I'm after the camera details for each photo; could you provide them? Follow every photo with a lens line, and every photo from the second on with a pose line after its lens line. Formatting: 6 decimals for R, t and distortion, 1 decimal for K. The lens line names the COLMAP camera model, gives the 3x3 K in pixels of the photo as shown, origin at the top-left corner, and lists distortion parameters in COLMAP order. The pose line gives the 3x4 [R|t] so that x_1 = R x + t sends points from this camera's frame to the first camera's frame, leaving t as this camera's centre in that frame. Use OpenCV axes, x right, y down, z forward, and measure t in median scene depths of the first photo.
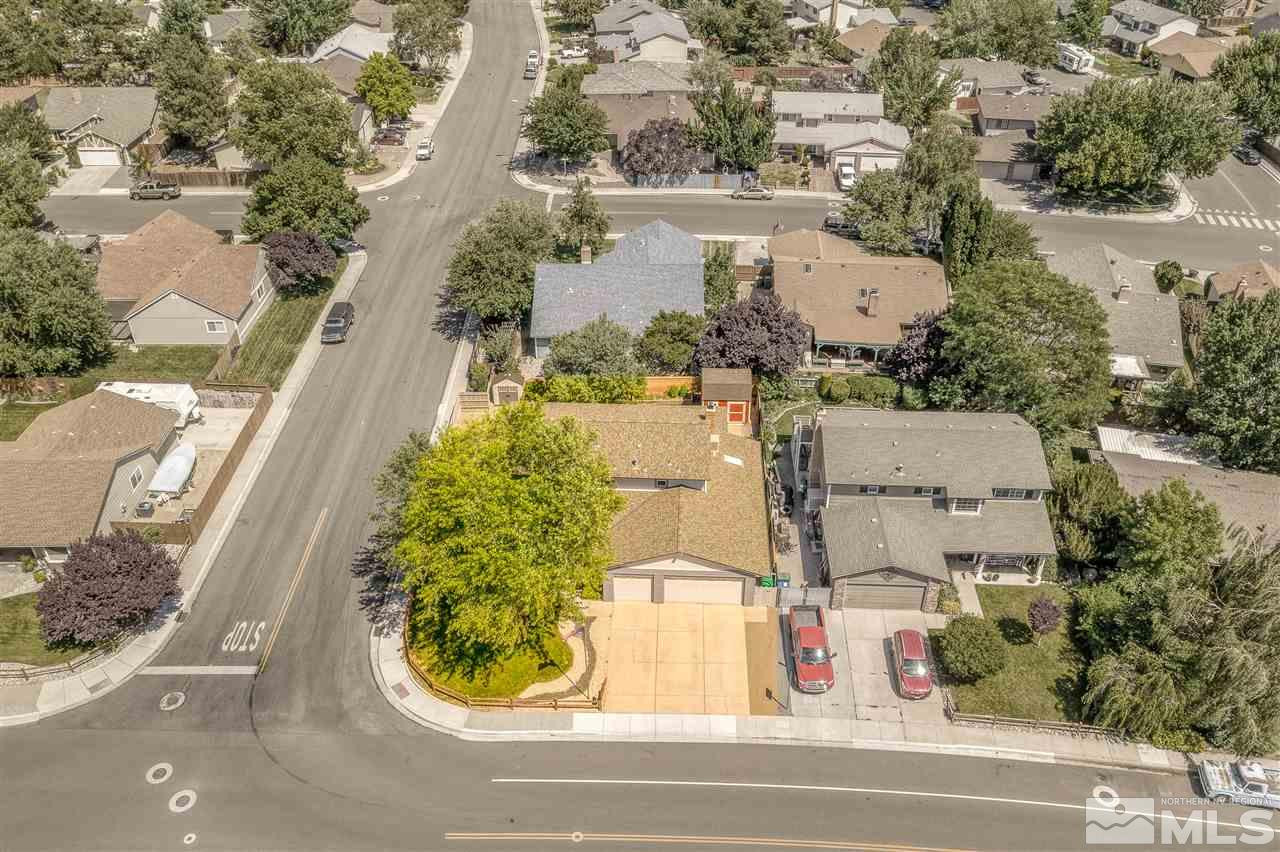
lens RADIAL K [[1010.9, 0, 640.0], [0, 1010.9, 426.0], [0, 0, 1]] dist [-0.005193, 0.000519]
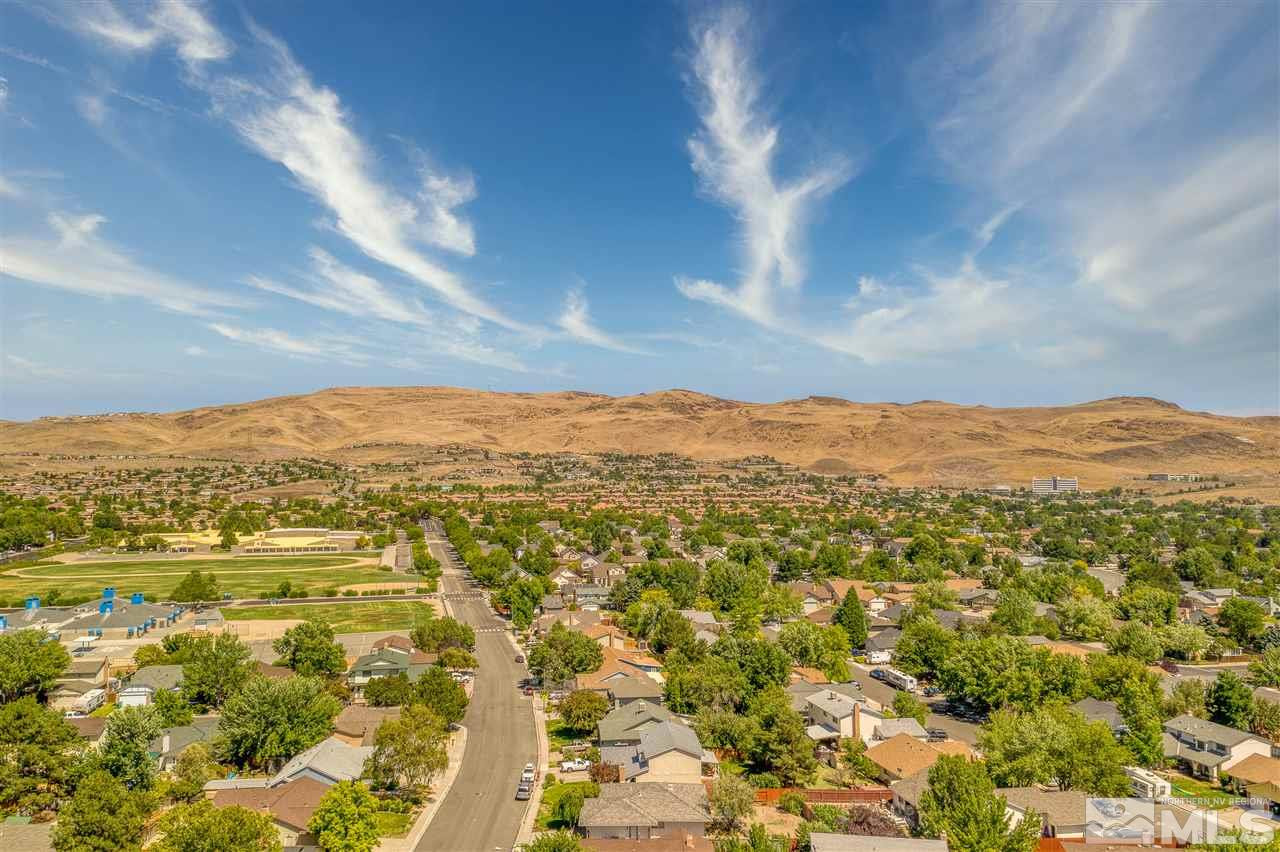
lens RADIAL K [[1010.9, 0, 640.0], [0, 1010.9, 426.0], [0, 0, 1]] dist [-0.005193, 0.000519]
pose [[0.999970, 0.006491, -0.004220, -0.005848], [-0.007725, 0.799862, -0.600134, -0.079693], [-0.000520, 0.600149, 0.799888, 0.108046]]
